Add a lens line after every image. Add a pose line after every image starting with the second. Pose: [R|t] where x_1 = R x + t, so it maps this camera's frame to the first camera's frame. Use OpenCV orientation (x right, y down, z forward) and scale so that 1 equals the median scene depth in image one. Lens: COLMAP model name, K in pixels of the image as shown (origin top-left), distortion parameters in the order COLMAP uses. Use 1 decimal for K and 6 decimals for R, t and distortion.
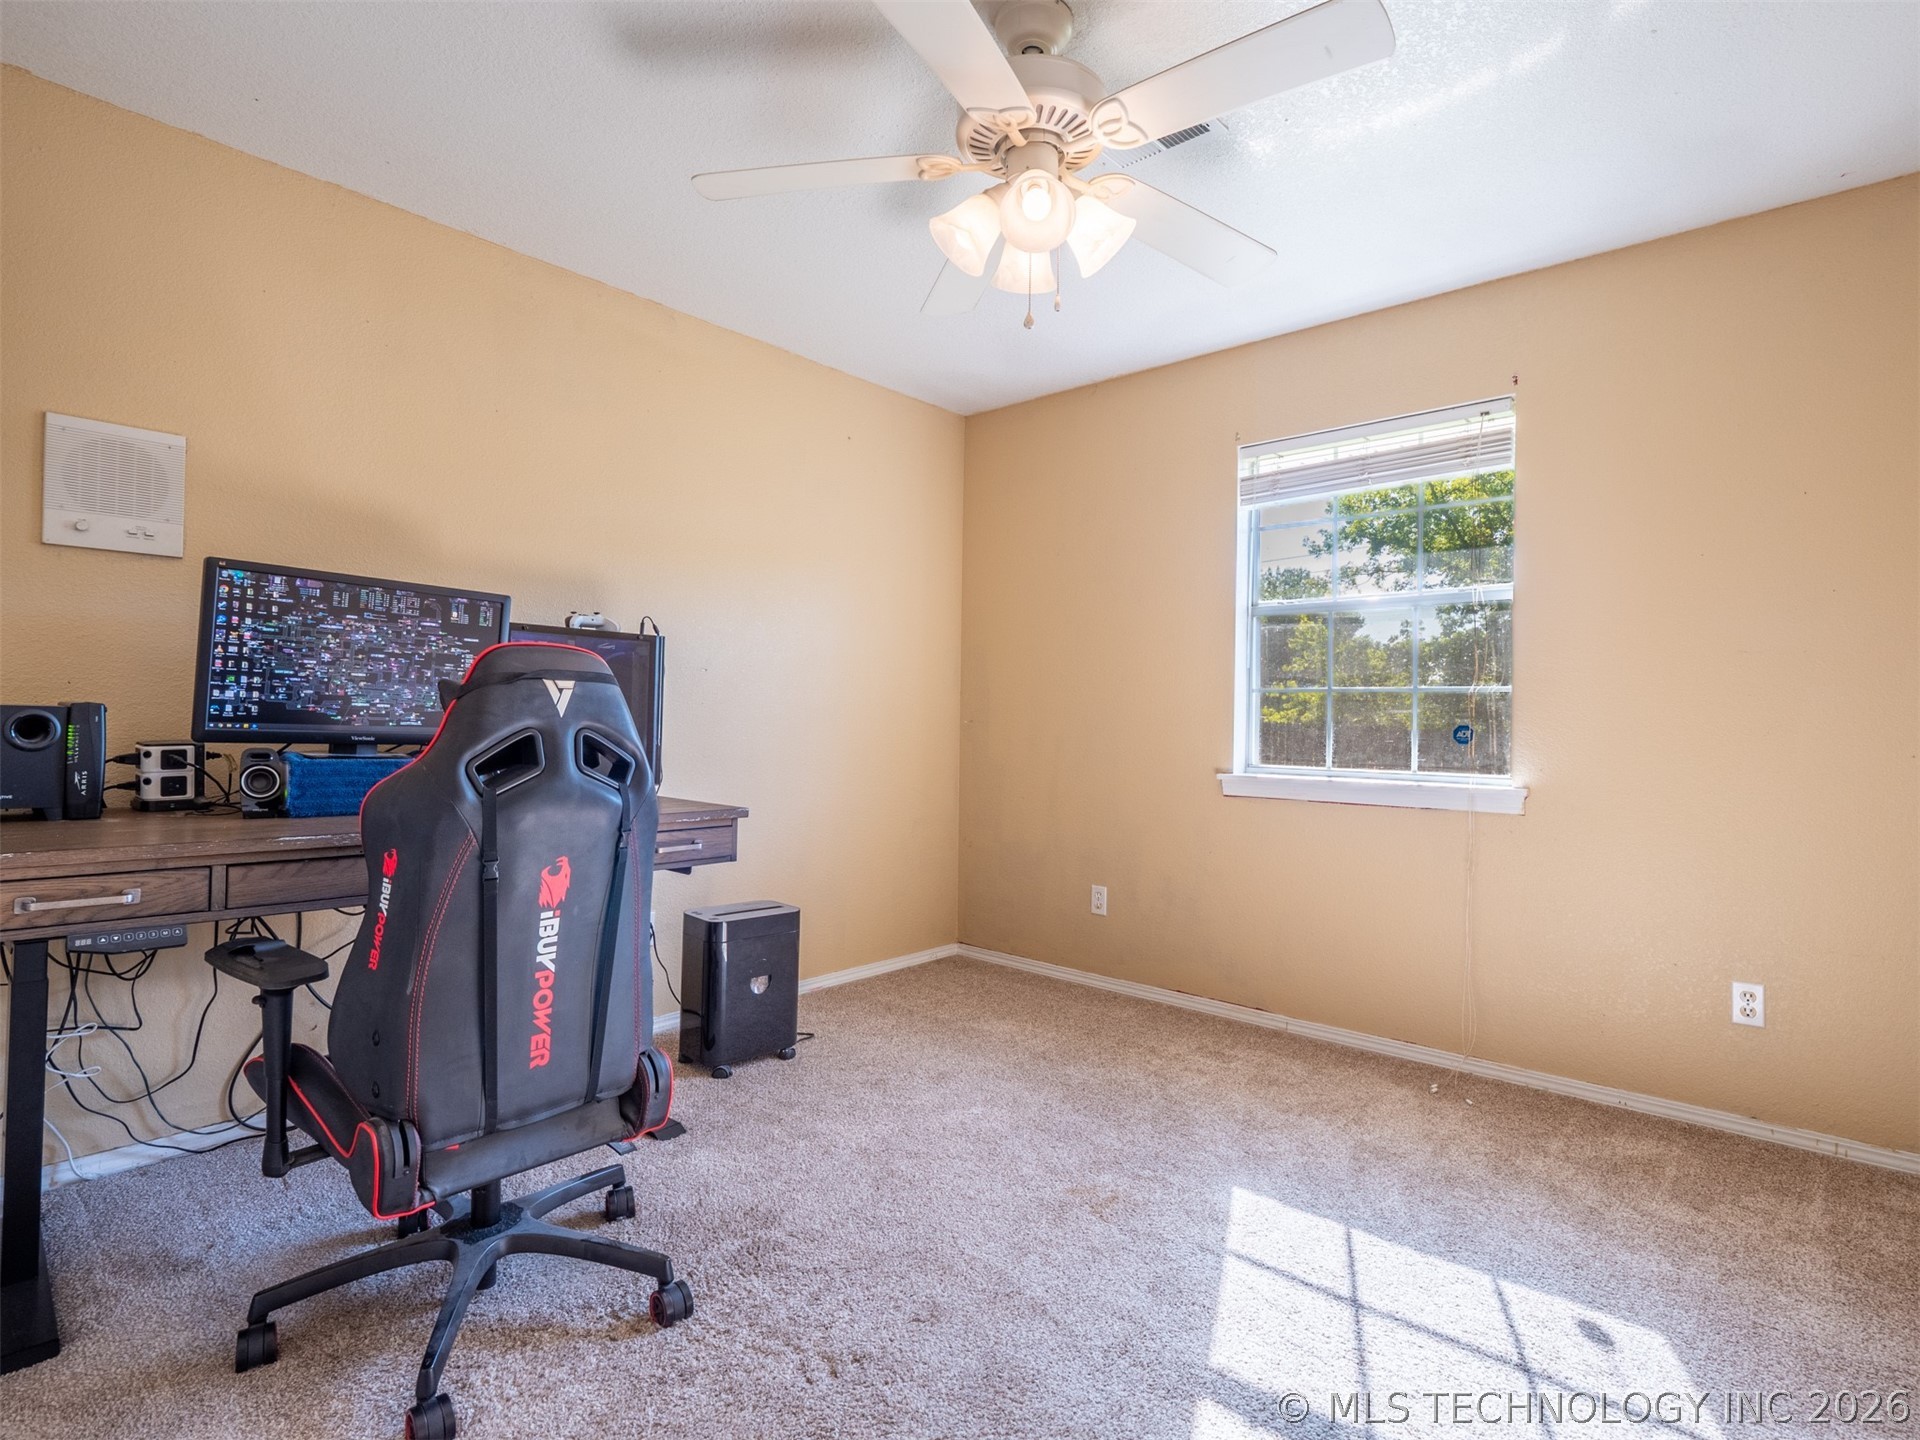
lens RADIAL K [[940.4, 0, 957.1], [0, 940.4, 715.6], [0, 0, 1]] dist [-0.004501, -0.007539]
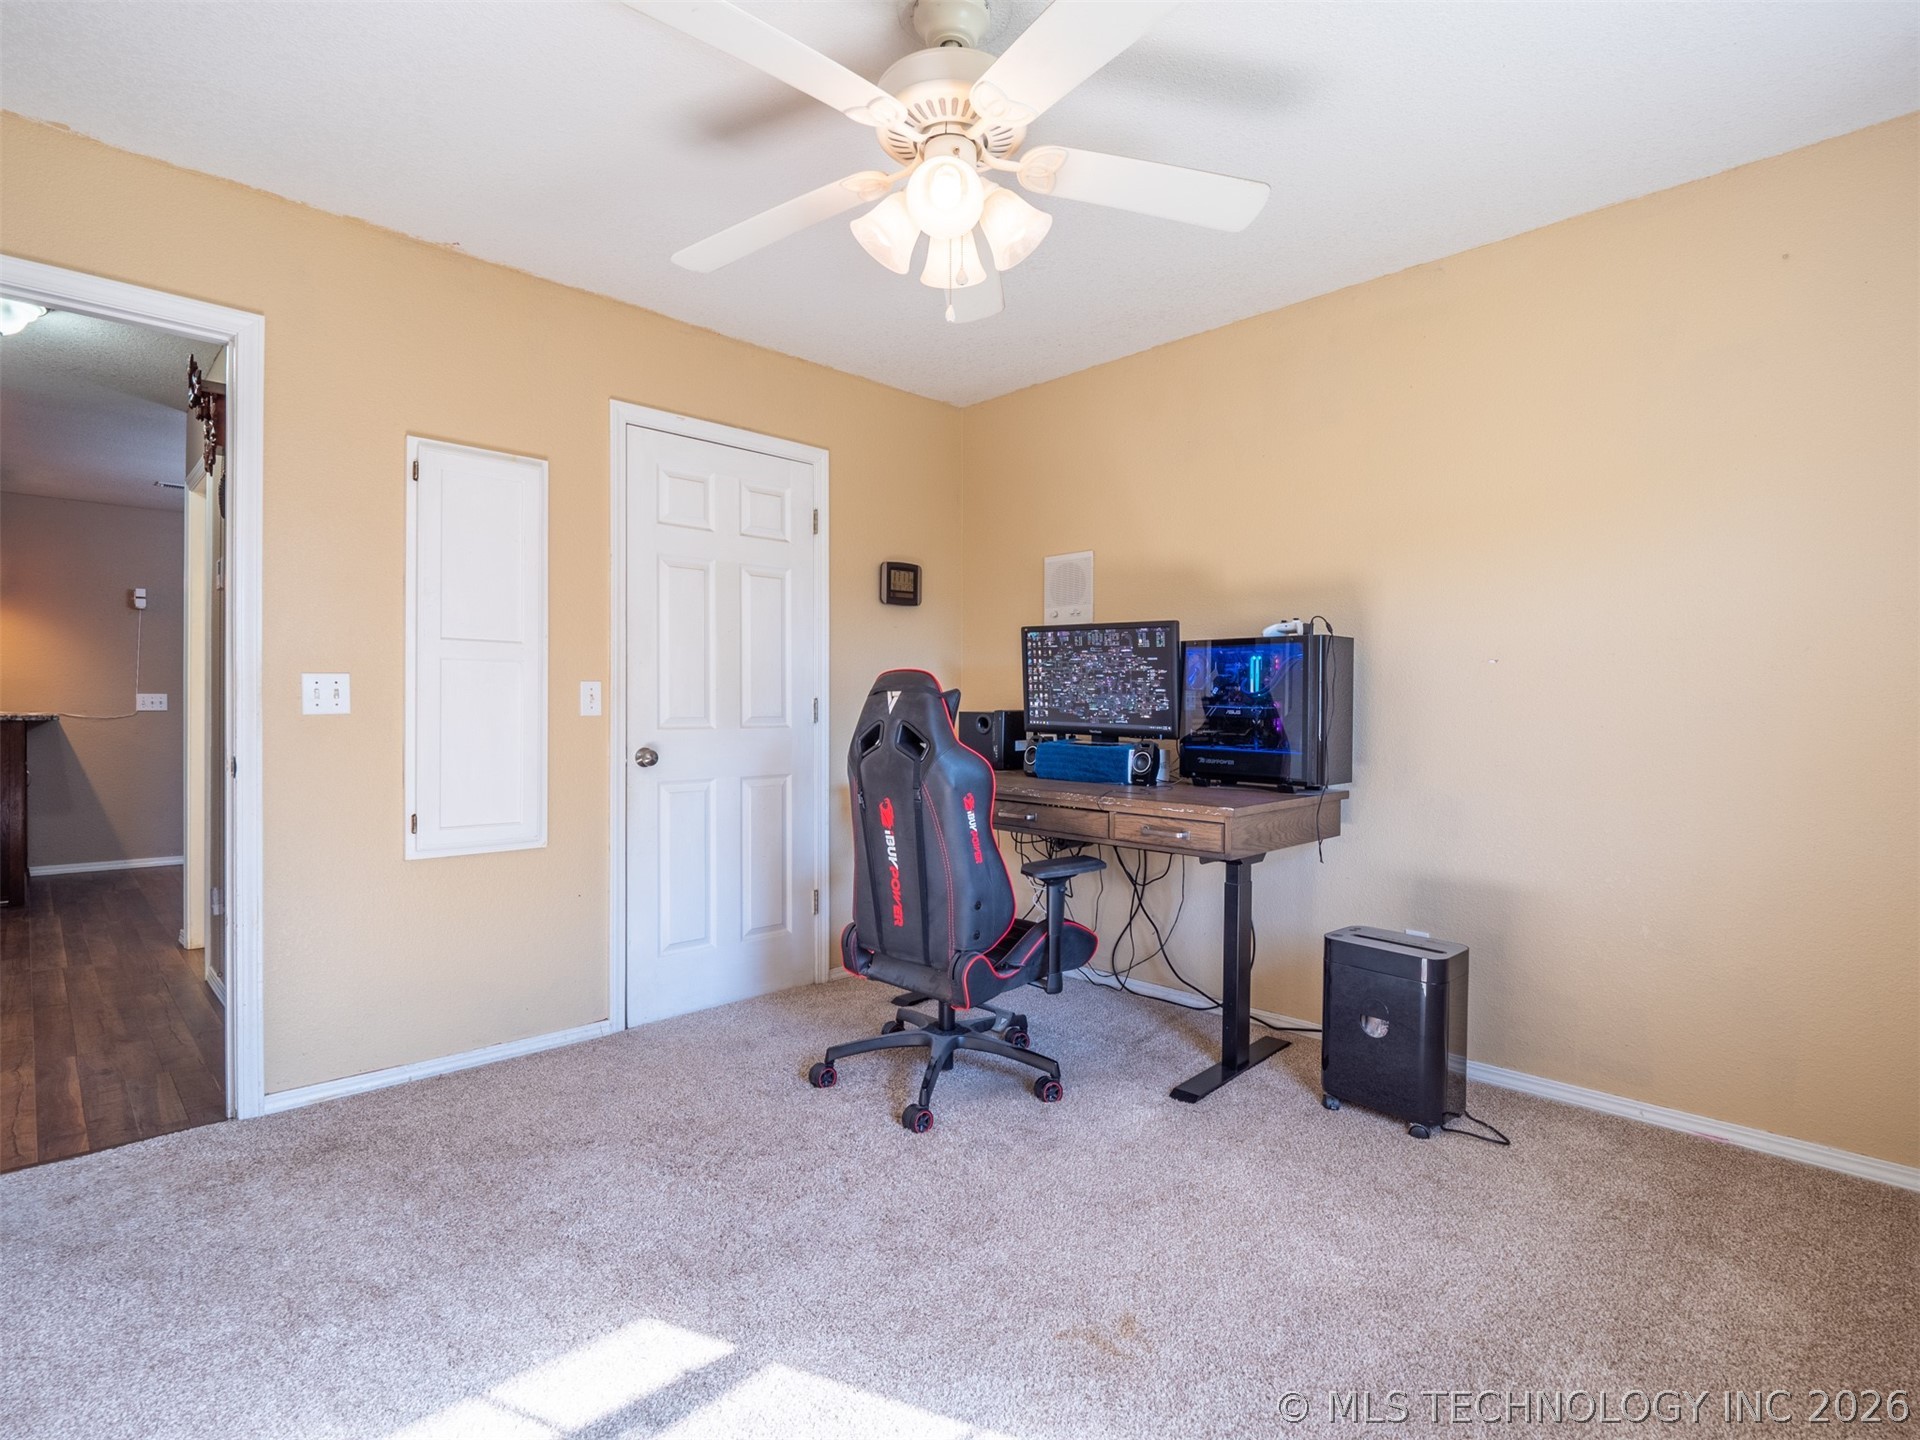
lens RADIAL K [[940.4, 0, 964.3], [0, 940.4, 716.6], [0, 0, 1]] dist [-0.004501, -0.007539]
pose [[-0.046026, -0.010237, -0.998888, 0.872665], [-0.006050, 0.999932, -0.009969, 0.016418], [0.998922, 0.005585, -0.046085, 0.864108]]
